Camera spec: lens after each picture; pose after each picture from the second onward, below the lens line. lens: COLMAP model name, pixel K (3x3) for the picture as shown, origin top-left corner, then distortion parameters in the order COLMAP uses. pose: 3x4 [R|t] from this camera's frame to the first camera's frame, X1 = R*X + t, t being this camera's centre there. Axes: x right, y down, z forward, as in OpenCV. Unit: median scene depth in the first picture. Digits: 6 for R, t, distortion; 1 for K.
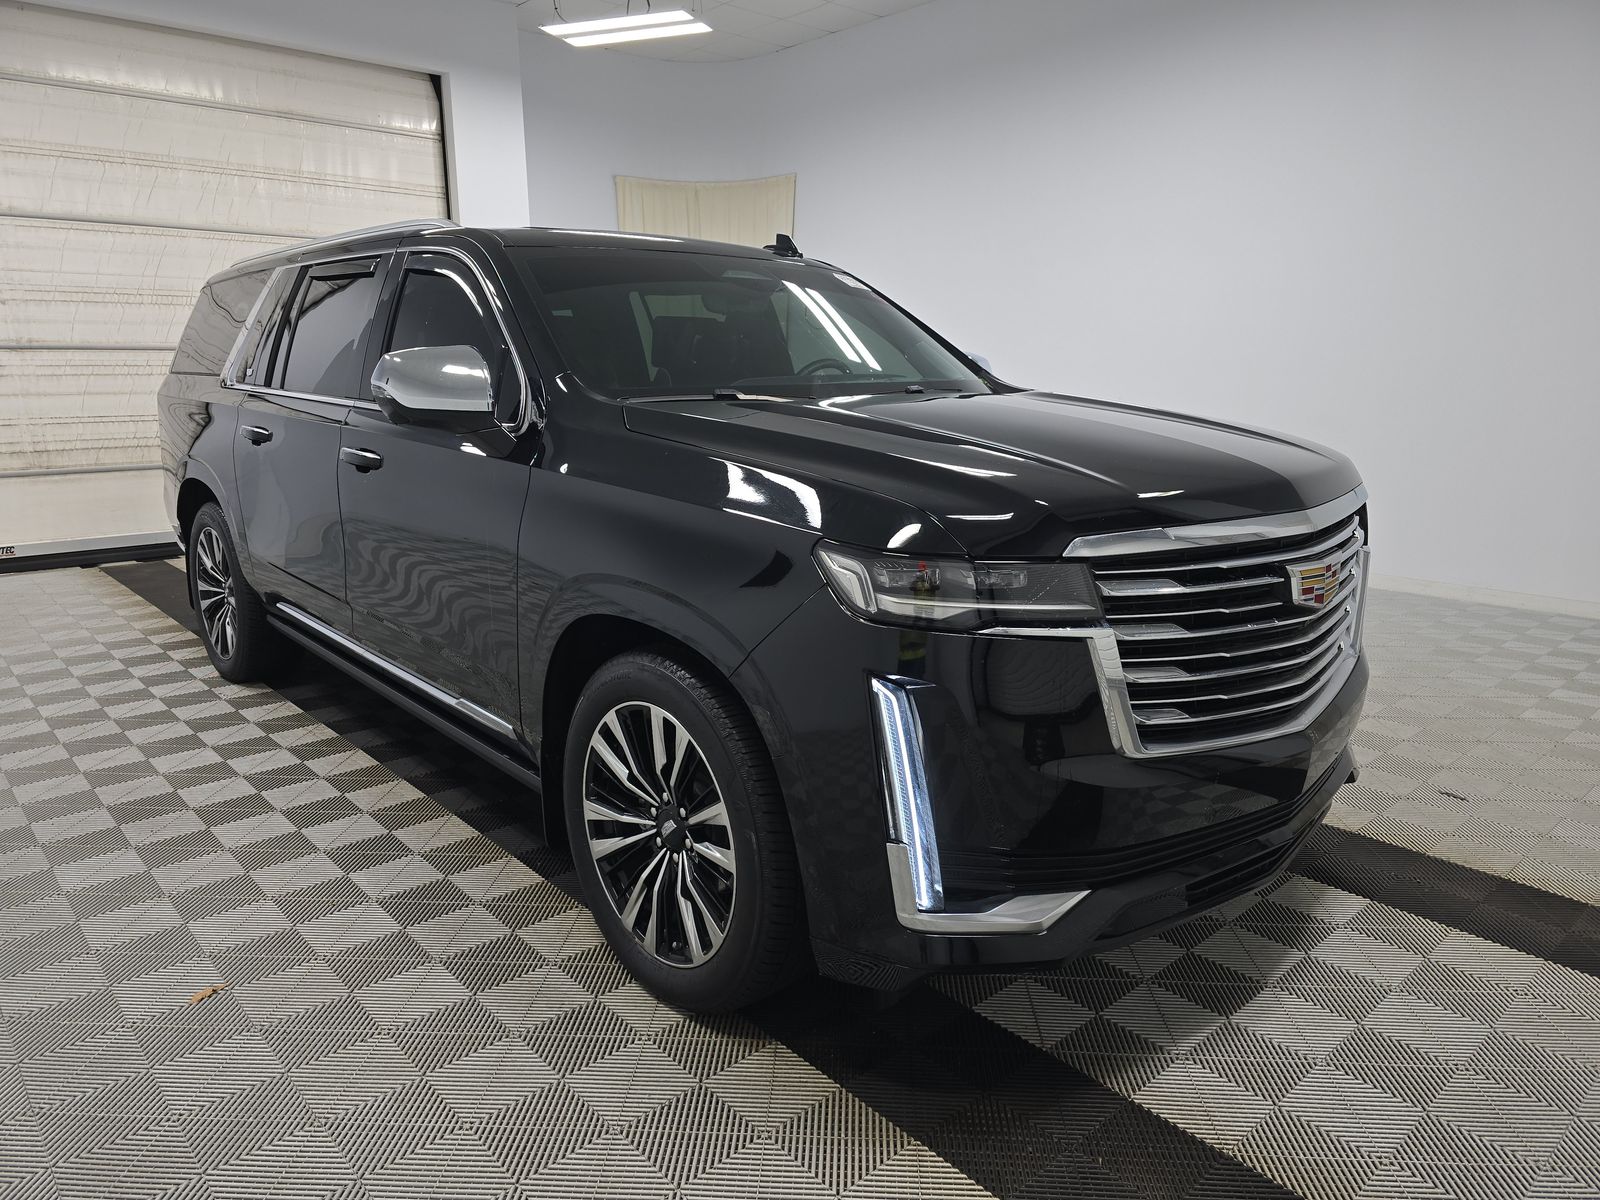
lens RADIAL K [[1099.0, 0, 800.0], [0, 1099.0, 600.0], [0, 0, 1]] dist [0.002759, -0.003707]
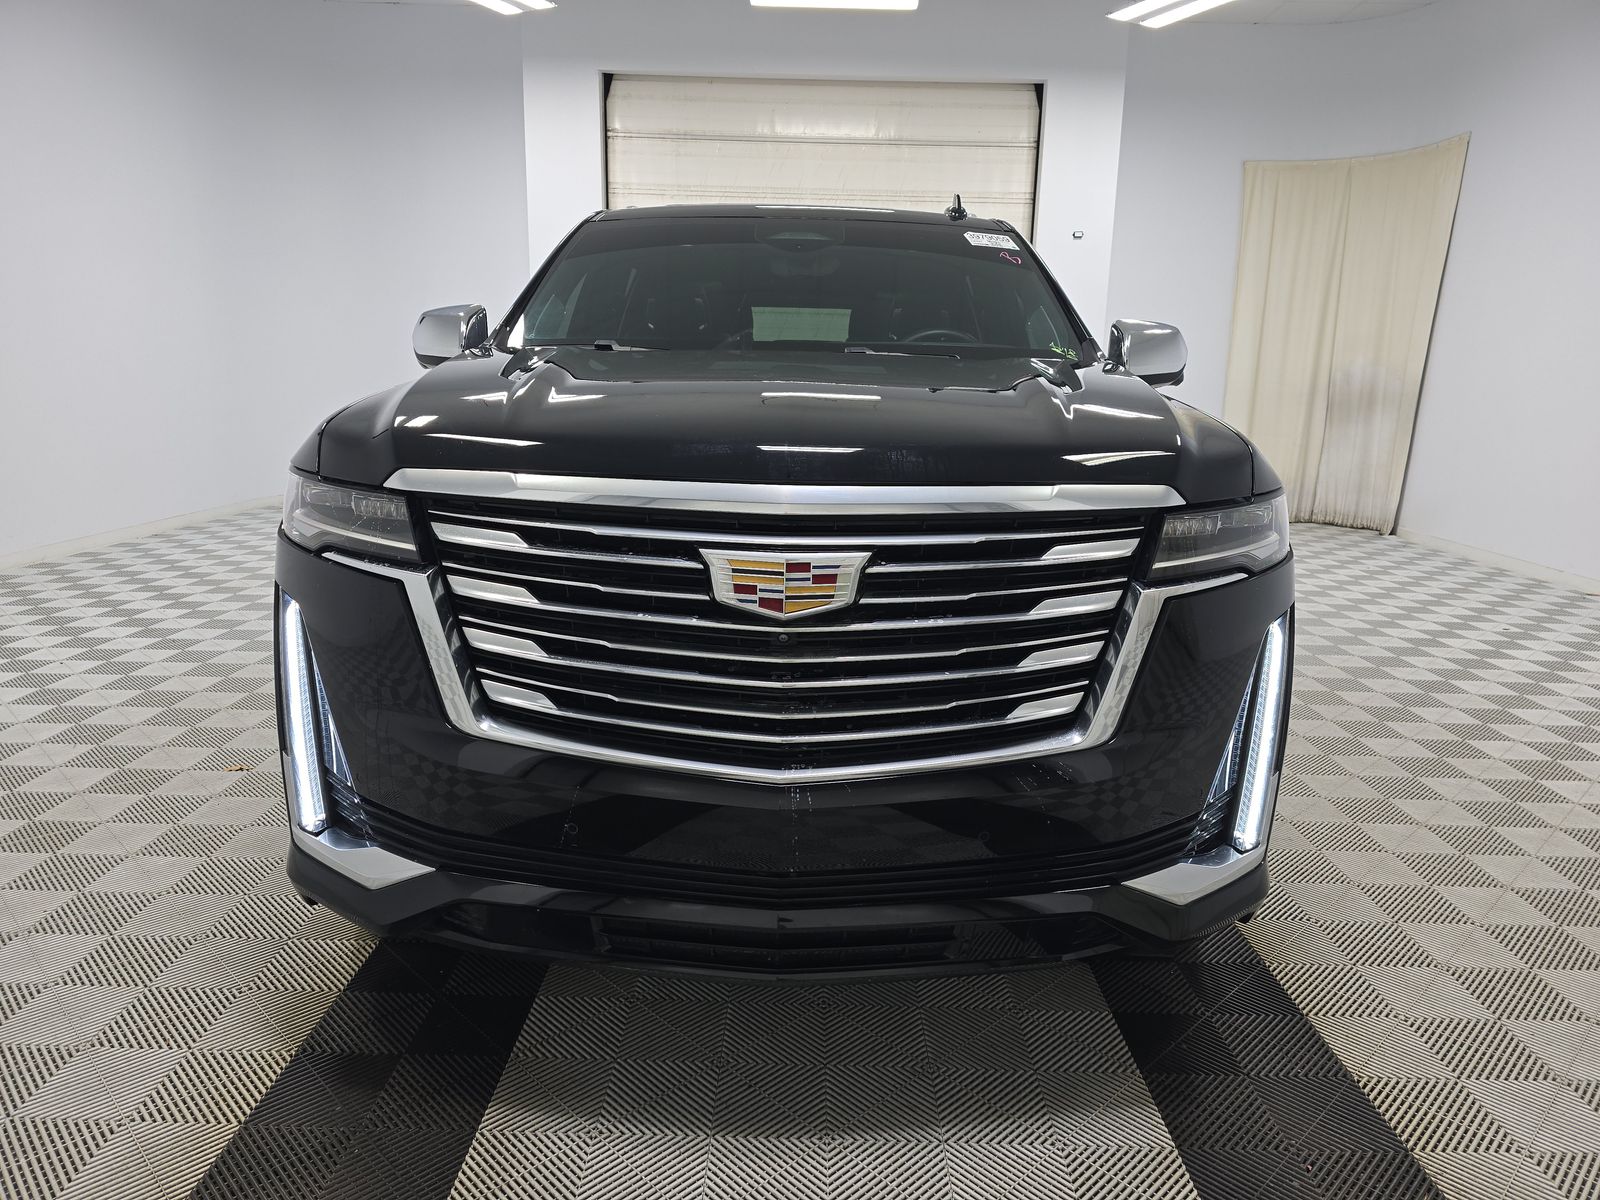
lens RADIAL K [[1046.3, 0, 800.0], [0, 1046.3, 600.0], [0, 0, 1]] dist [0.037756, -0.000631]
pose [[0.736898, 0.159506, -0.656916, 0.520059], [-0.164363, 0.984879, 0.054763, -0.024799], [0.655718, 0.067618, 0.751972, 0.274175]]
